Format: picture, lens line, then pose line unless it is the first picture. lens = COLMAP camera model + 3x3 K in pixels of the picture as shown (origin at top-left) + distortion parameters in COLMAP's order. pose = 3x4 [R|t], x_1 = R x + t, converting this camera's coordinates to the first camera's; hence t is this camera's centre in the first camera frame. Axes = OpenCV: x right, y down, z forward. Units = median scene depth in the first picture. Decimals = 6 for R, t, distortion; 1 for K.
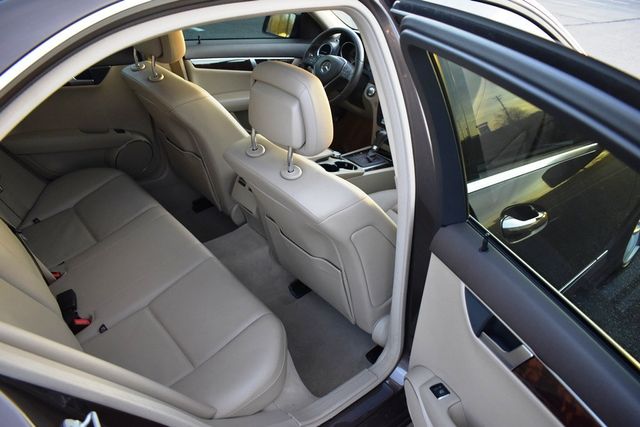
lens RADIAL K [[491.7, 0, 320.0], [0, 491.7, 213.5], [0, 0, 1]] dist [-0.083842, 0.003951]
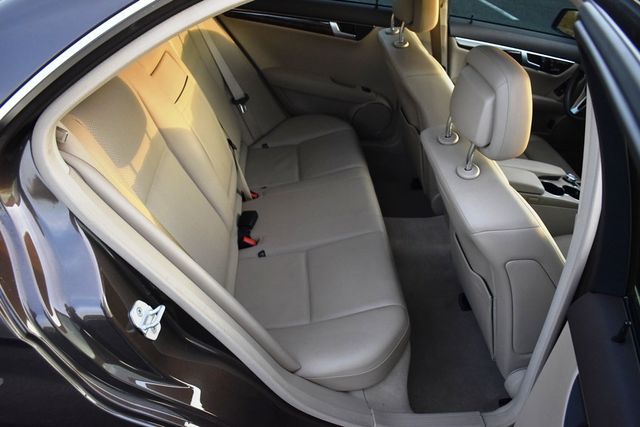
lens RADIAL K [[491.7, 0, 320.0], [0, 491.7, 213.5], [0, 0, 1]] dist [-0.083842, 0.003951]
pose [[0.811738, 0.350688, -0.467011, 0.126492], [-0.335031, 0.934602, 0.119475, -0.020812], [0.478367, 0.059481, 0.876143, 0.072860]]
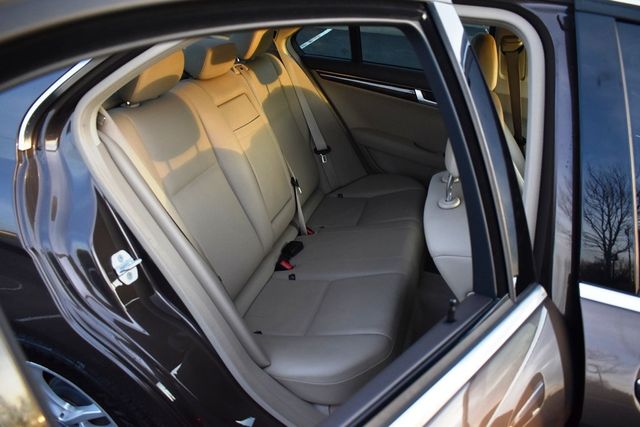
lens RADIAL K [[491.7, 0, 320.0], [0, 491.7, 213.5], [0, 0, 1]] dist [-0.083842, 0.003951]
pose [[0.576249, 0.359848, -0.733789, 0.369454], [-0.454345, 0.887372, 0.078365, -0.022782], [0.679343, 0.288236, 0.674843, 0.163775]]
